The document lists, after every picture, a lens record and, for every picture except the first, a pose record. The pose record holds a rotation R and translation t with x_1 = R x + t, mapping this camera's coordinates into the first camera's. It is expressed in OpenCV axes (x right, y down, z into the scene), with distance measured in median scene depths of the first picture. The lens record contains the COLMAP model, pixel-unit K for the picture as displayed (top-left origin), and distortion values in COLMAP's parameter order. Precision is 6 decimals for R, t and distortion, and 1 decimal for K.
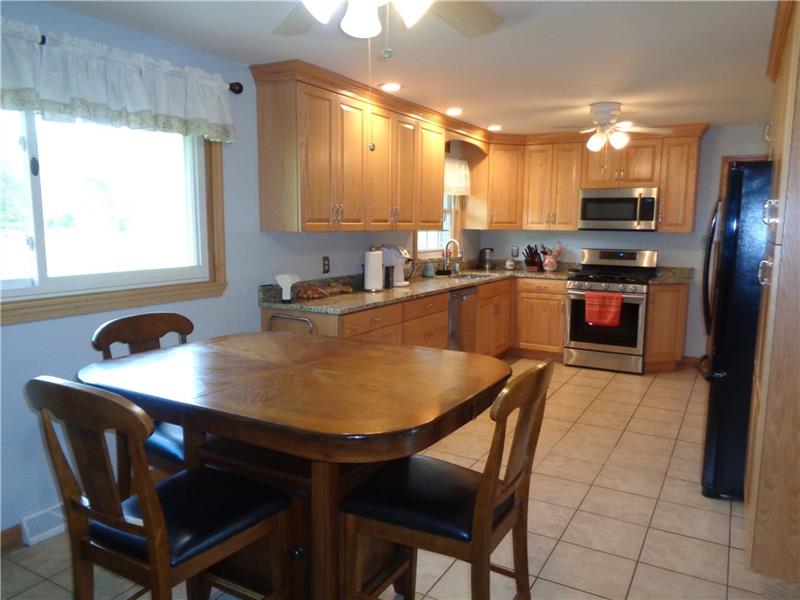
lens RADIAL K [[595.3, 0, 400.0], [0, 595.3, 300.0], [0, 0, 1]] dist [0.008120, 0.000400]
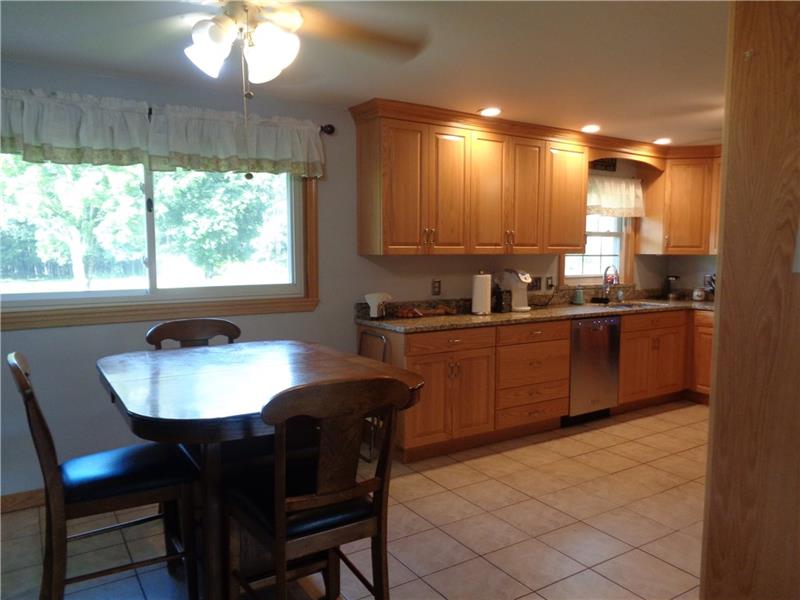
lens RADIAL K [[591.3, 0, 400.0], [0, 591.3, 300.0], [0, 0, 1]] dist [-0.004279, -0.001546]
pose [[0.886755, 0.032342, -0.461108, 0.294686], [-0.054452, 0.997913, -0.034722, 0.002660], [0.459022, 0.055898, 0.886665, 0.057017]]
